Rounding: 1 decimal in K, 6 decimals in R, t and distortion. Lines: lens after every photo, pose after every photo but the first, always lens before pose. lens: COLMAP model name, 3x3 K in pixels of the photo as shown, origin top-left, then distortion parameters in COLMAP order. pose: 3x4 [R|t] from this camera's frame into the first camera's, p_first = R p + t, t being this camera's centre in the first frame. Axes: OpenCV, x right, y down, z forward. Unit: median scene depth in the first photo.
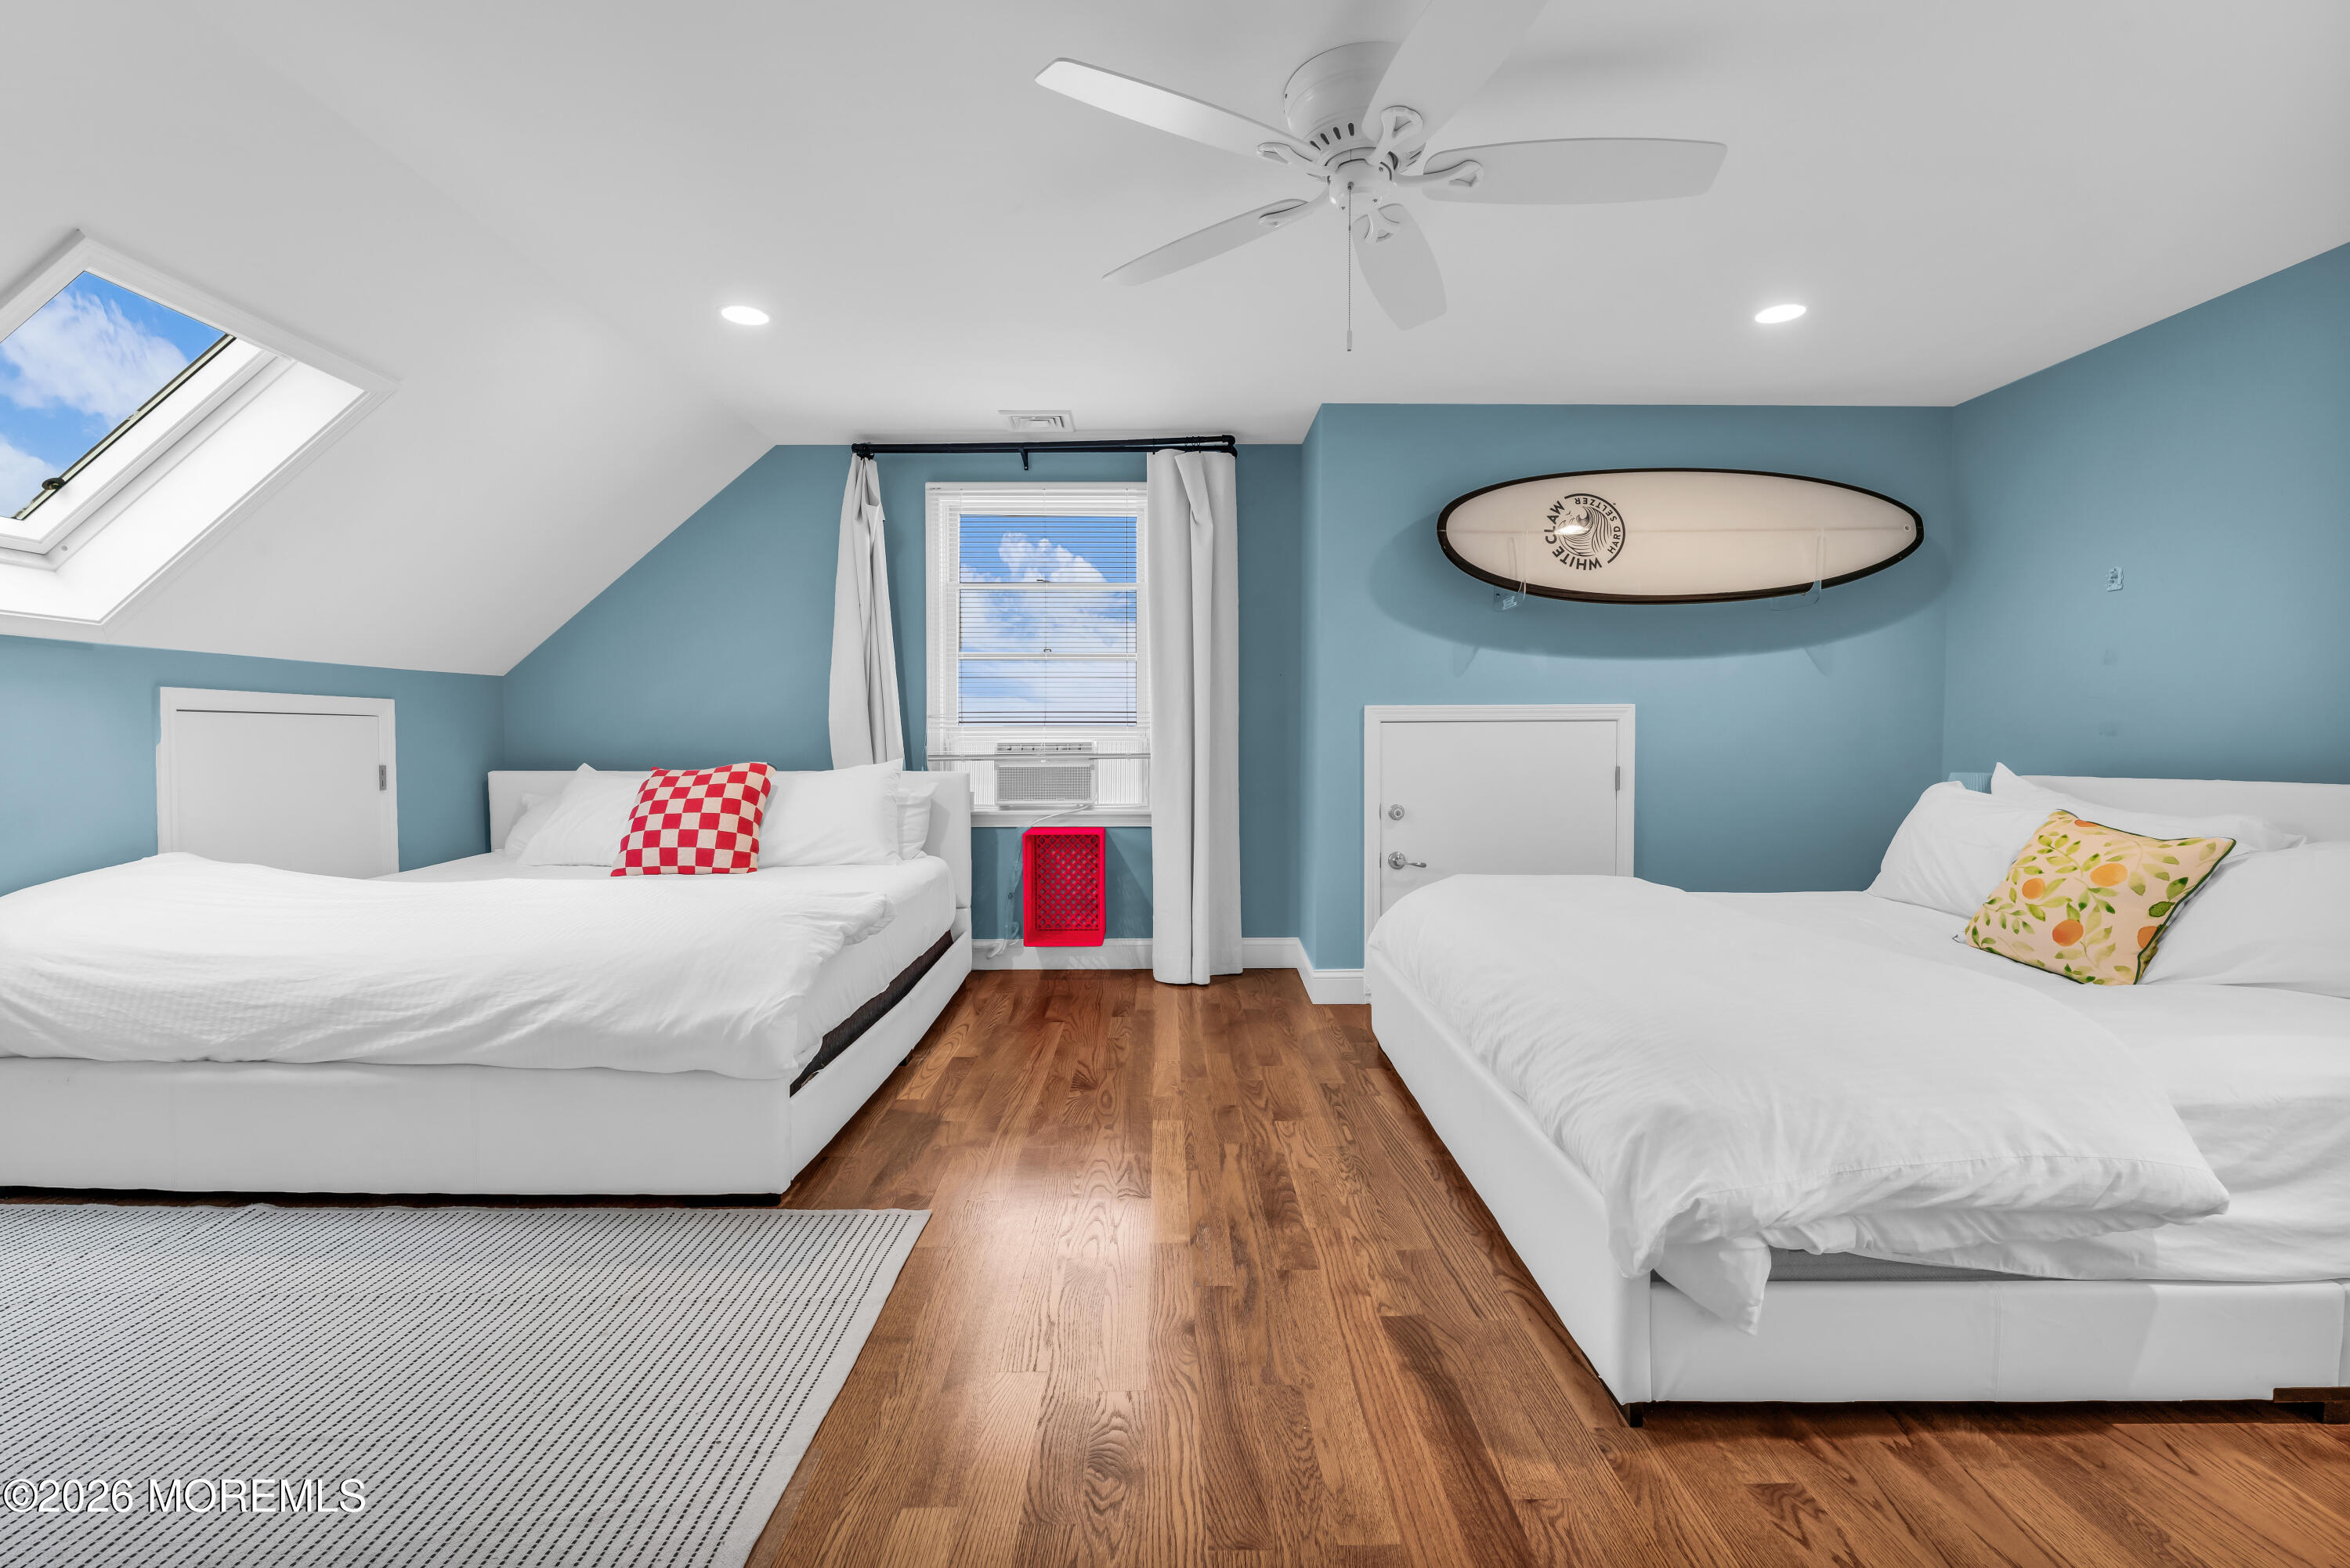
lens RADIAL K [[1055.8, 0, 1166.6], [0, 1055.8, 776.4], [0, 0, 1]] dist [-0.002283, -0.000625]
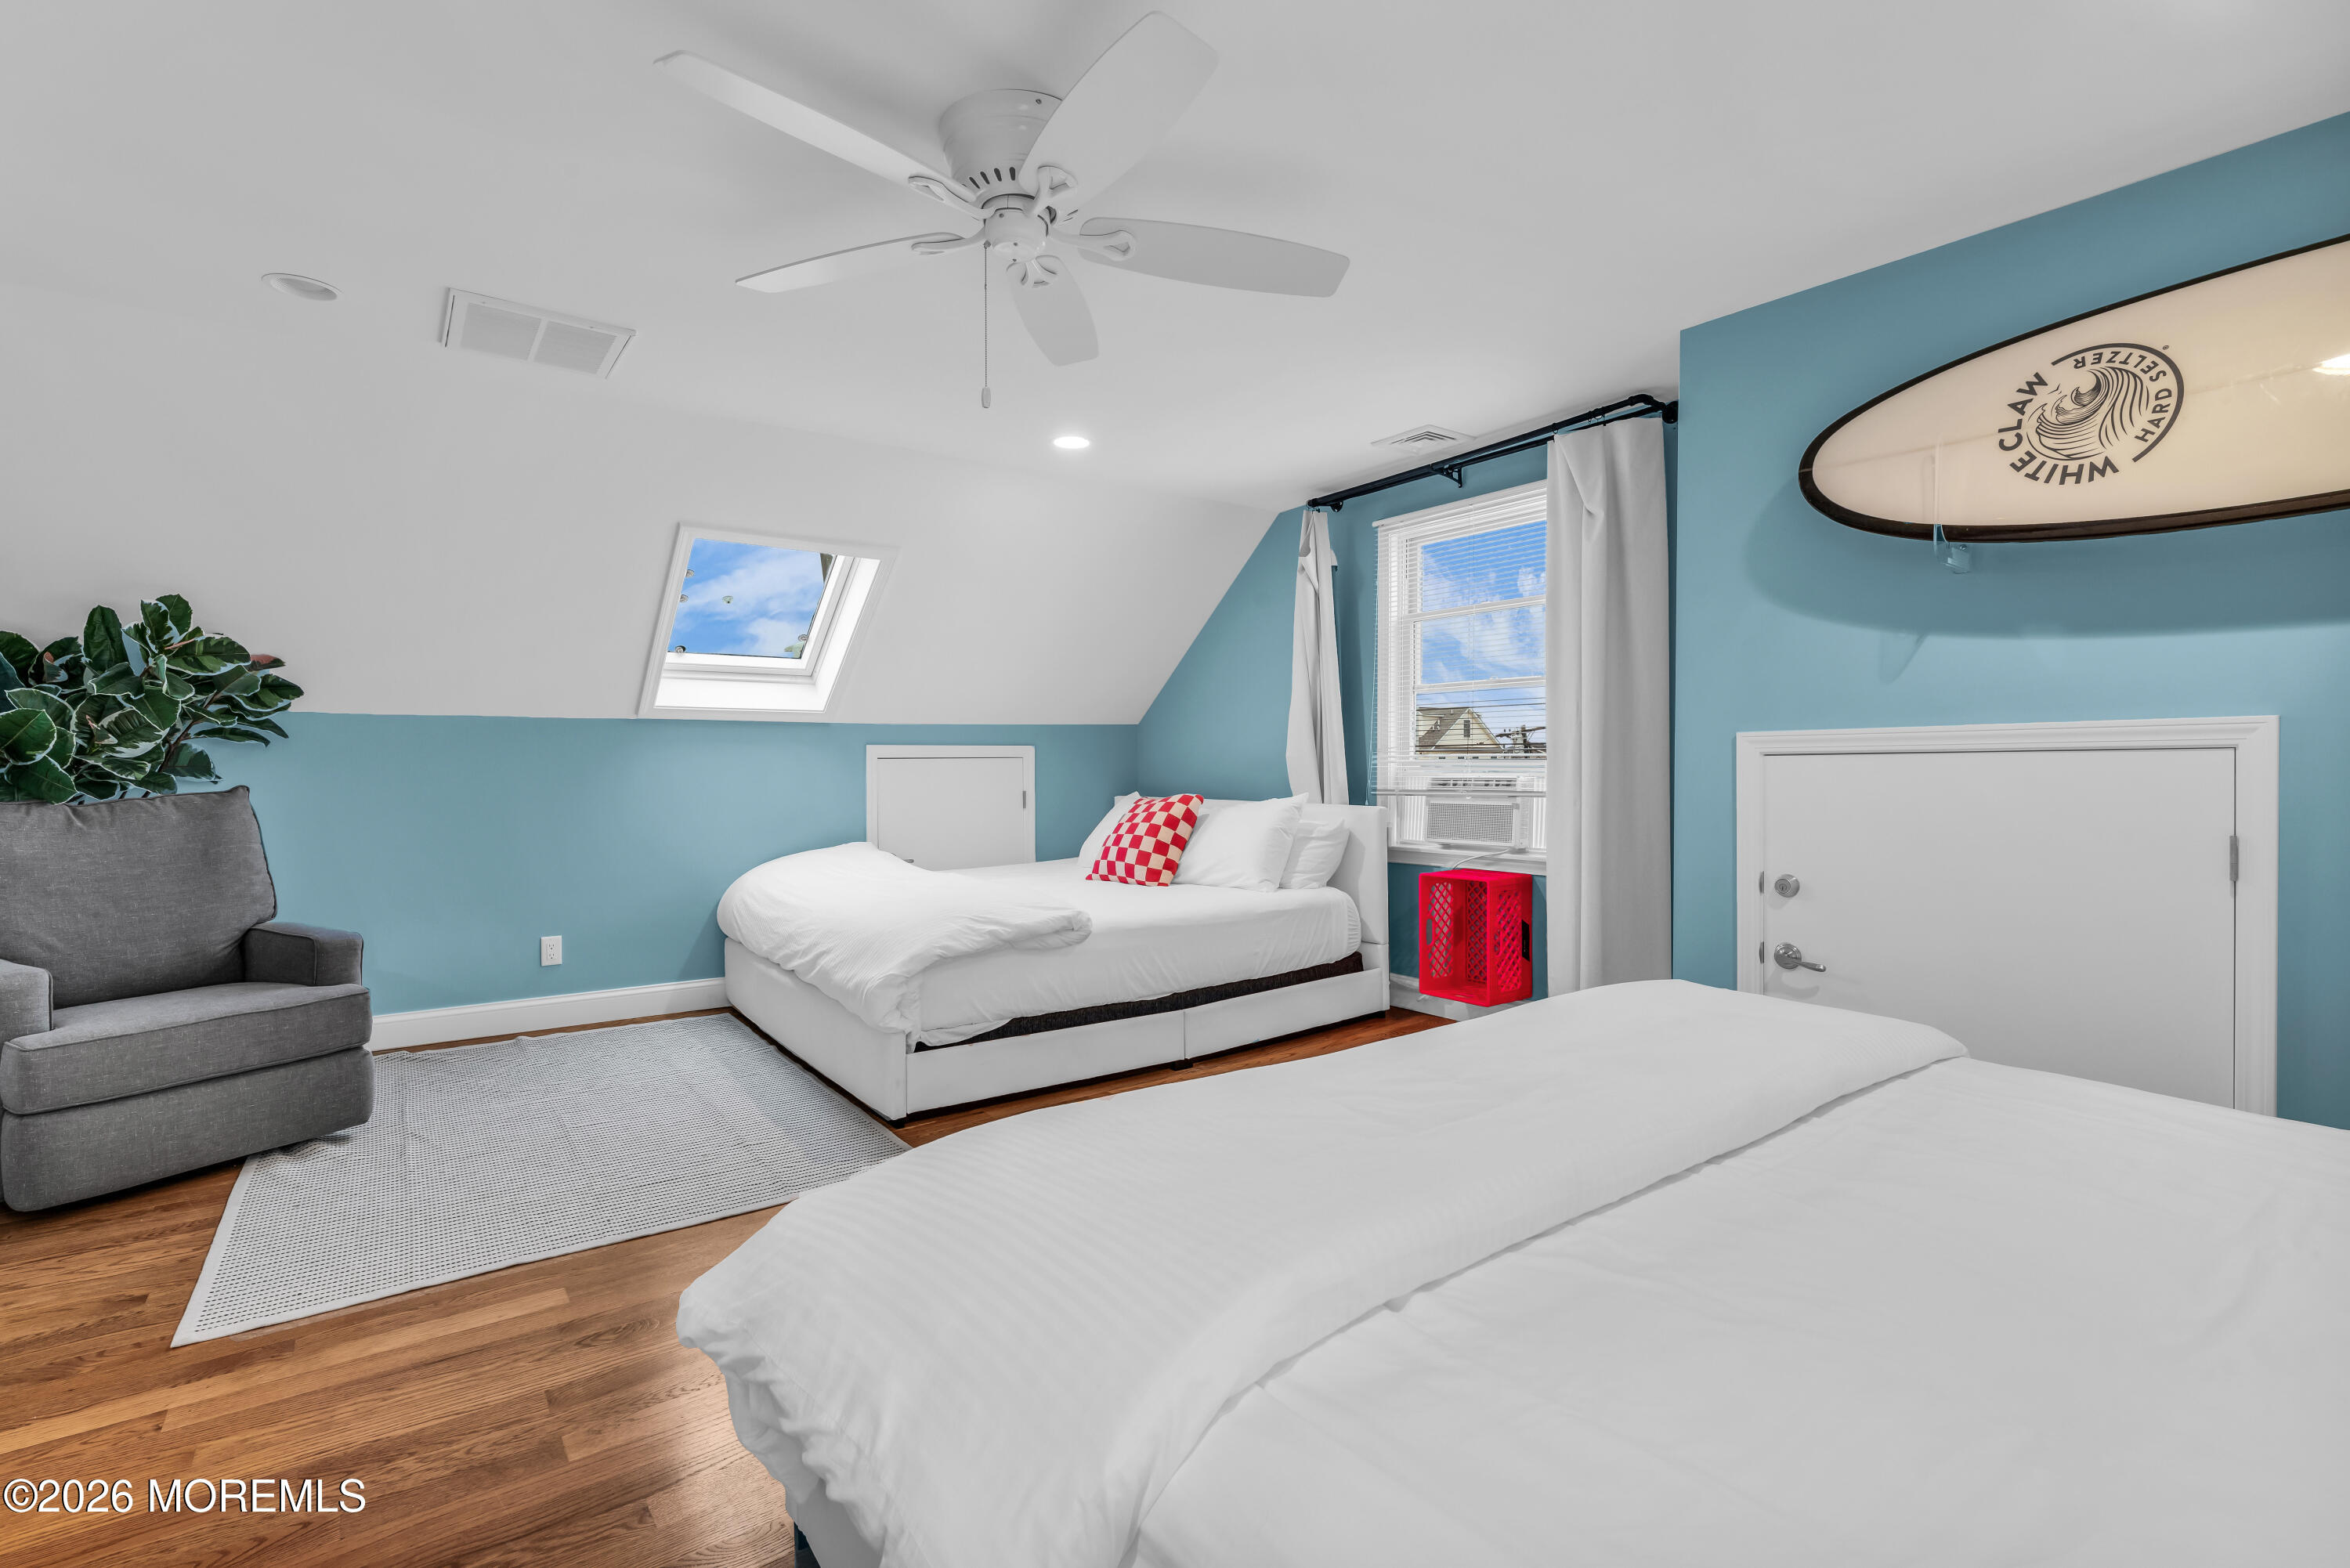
lens RADIAL K [[1055.8, 0, 1166.3], [0, 1055.8, 782.6], [0, 0, 1]] dist [-0.002283, -0.000625]
pose [[0.602056, 0.011934, -0.798365, 0.525919], [-0.020748, 0.999784, -0.000701, -0.024482], [0.798185, 0.016986, 0.602174, 0.262460]]
